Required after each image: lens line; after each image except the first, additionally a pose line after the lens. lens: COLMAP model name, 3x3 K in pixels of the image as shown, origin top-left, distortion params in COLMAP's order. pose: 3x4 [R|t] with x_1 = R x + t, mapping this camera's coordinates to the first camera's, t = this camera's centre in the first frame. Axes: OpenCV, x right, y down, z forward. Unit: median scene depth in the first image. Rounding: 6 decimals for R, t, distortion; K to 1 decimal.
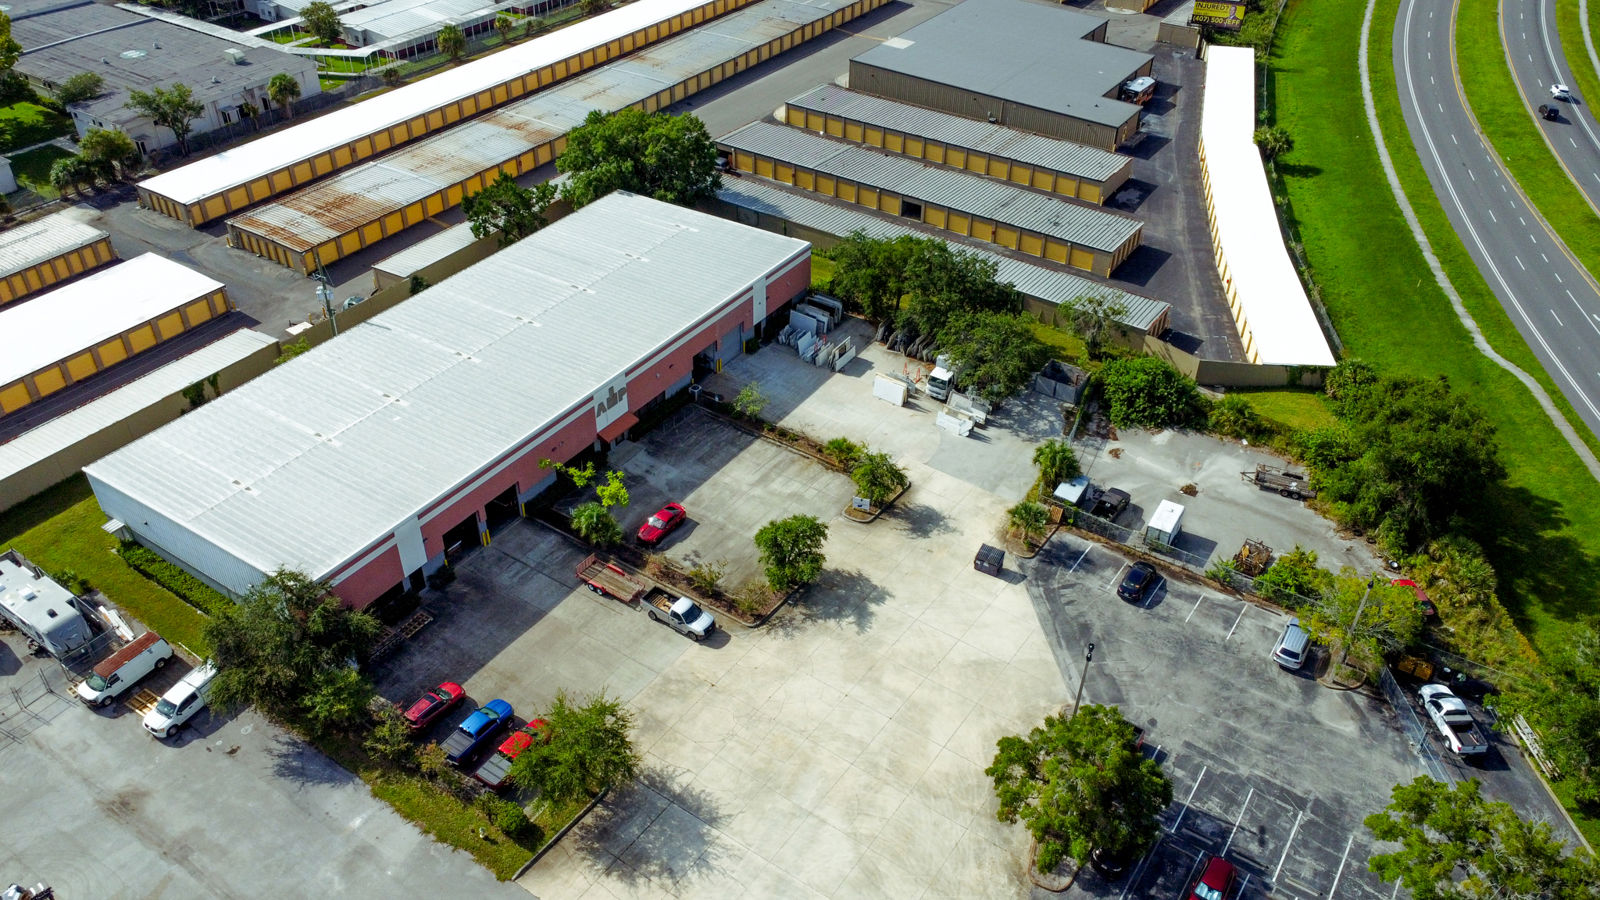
lens RADIAL K [[1203.7, 0, 800.0], [0, 1203.7, 450.0], [0, 0, 1]] dist [0.002782, 0.004116]
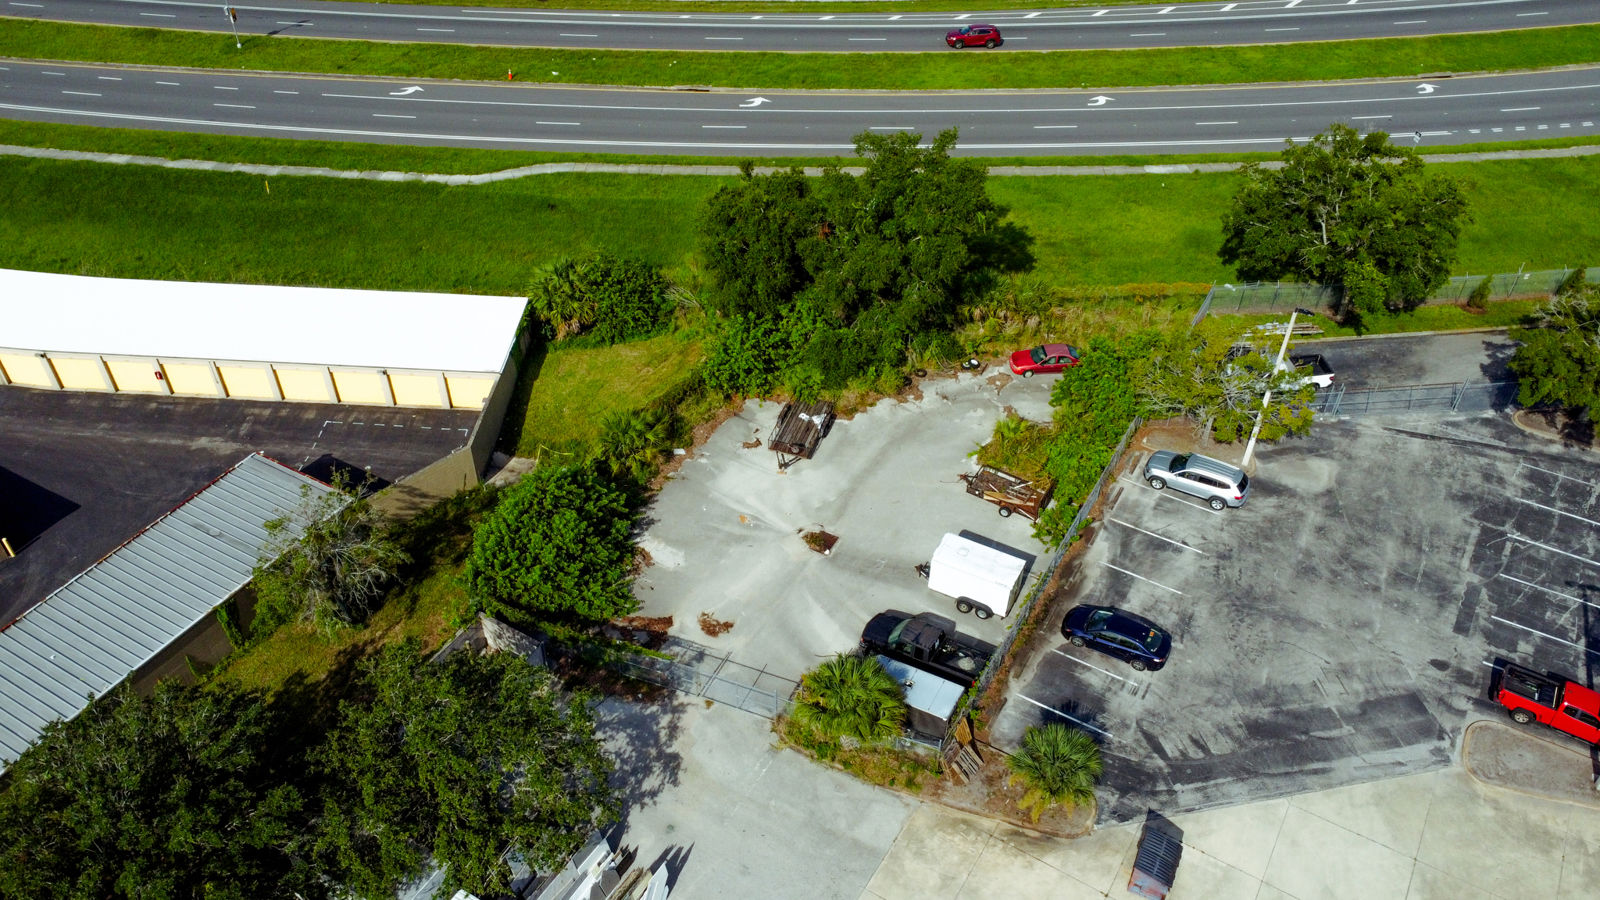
lens RADIAL K [[1203.7, 0, 800.0], [0, 1203.7, 450.0], [0, 0, 1]] dist [0.002782, 0.004116]
pose [[-0.064944, -0.659486, 0.748906, -0.069578], [0.577020, 0.587482, 0.567375, -0.306814], [-0.814144, 0.468981, 0.342383, 0.762735]]
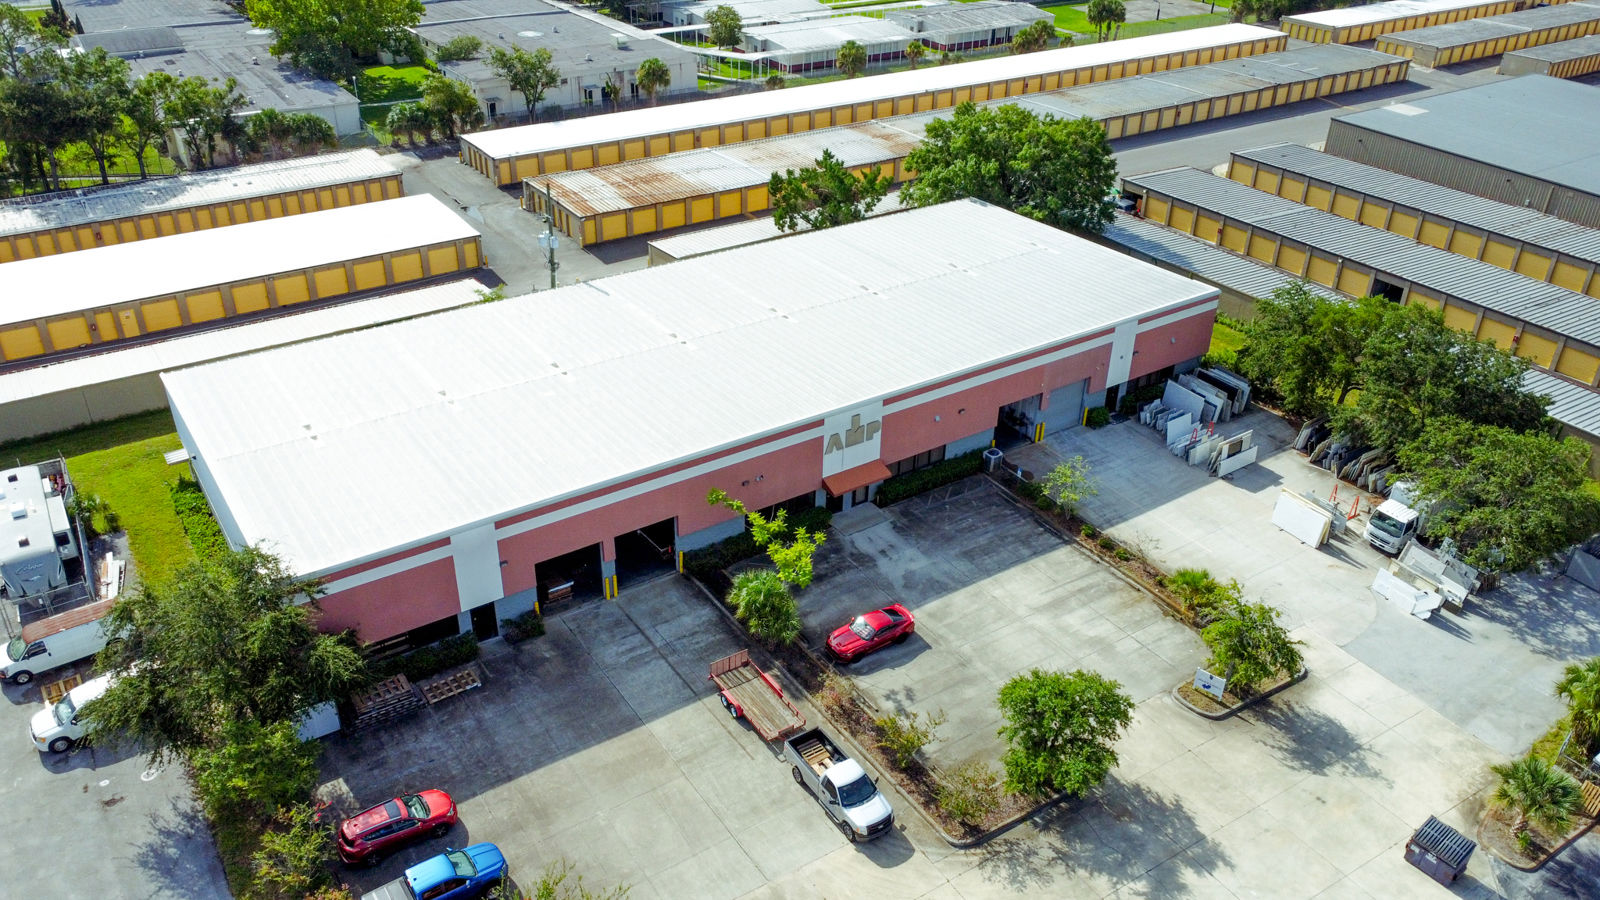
lens RADIAL K [[1203.7, 0, 800.0], [0, 1203.7, 450.0], [0, 0, 1]] dist [0.002782, 0.004116]
pose [[0.924991, 0.193769, -0.326872, 0.033186], [-0.229589, 0.970438, -0.074422, 0.022035], [0.302789, 0.143886, 0.942134, 0.347653]]
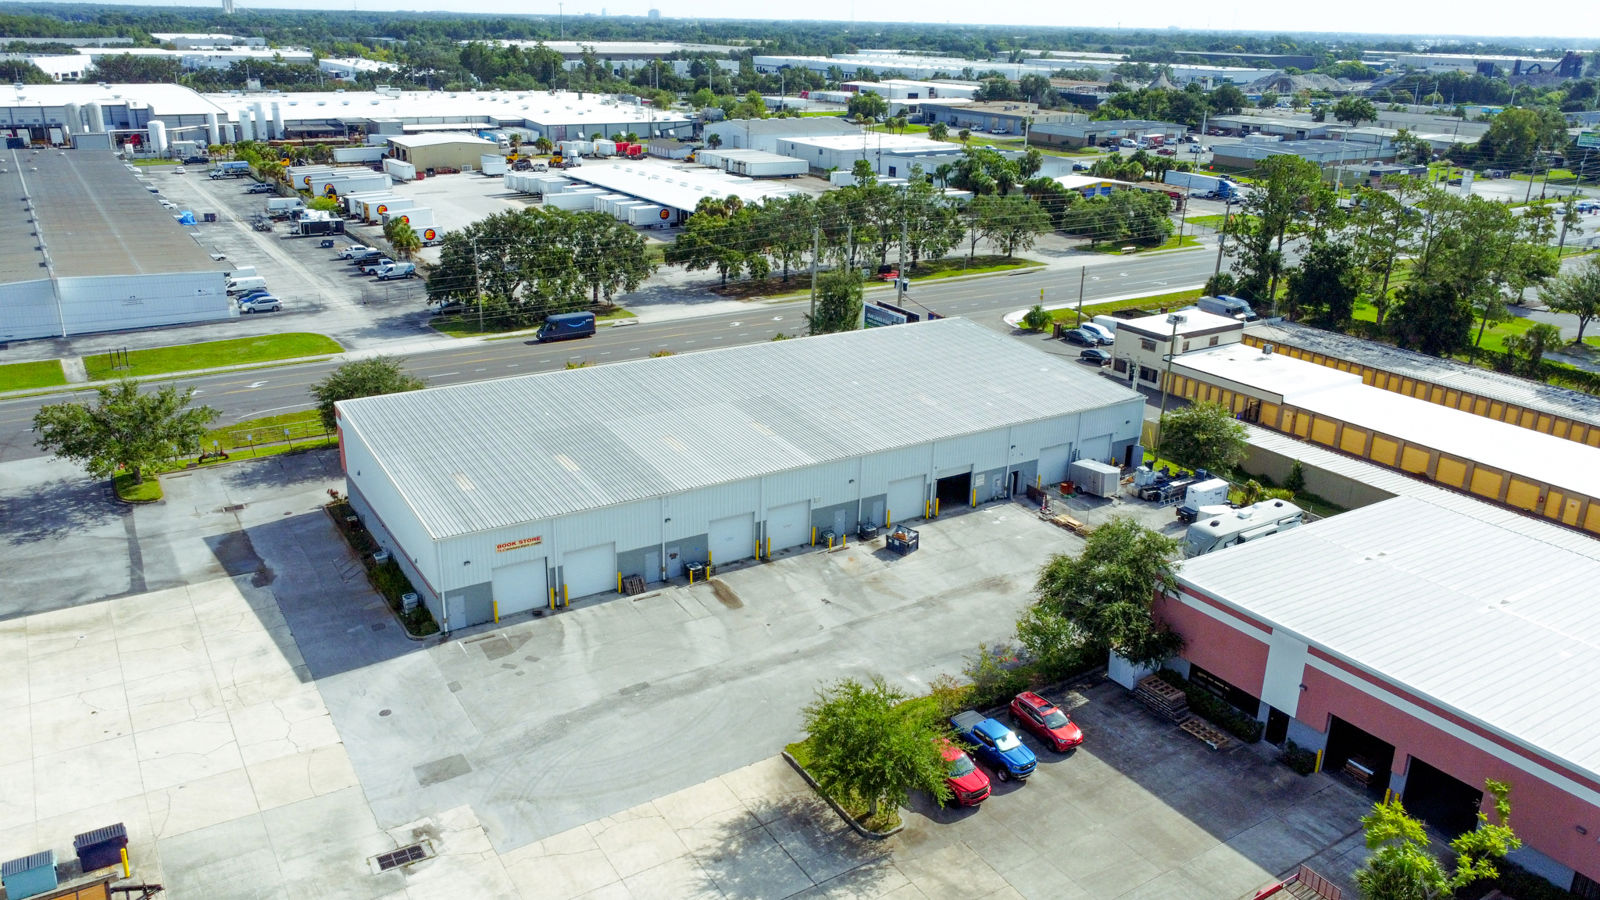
lens RADIAL K [[1203.7, 0, 800.0], [0, 1203.7, 450.0], [0, 0, 1]] dist [0.002782, 0.004116]
pose [[-0.404512, 0.285794, -0.868730, 0.320260], [-0.559142, 0.674405, 0.482222, -0.162270], [0.723692, 0.680808, -0.113006, 0.633072]]
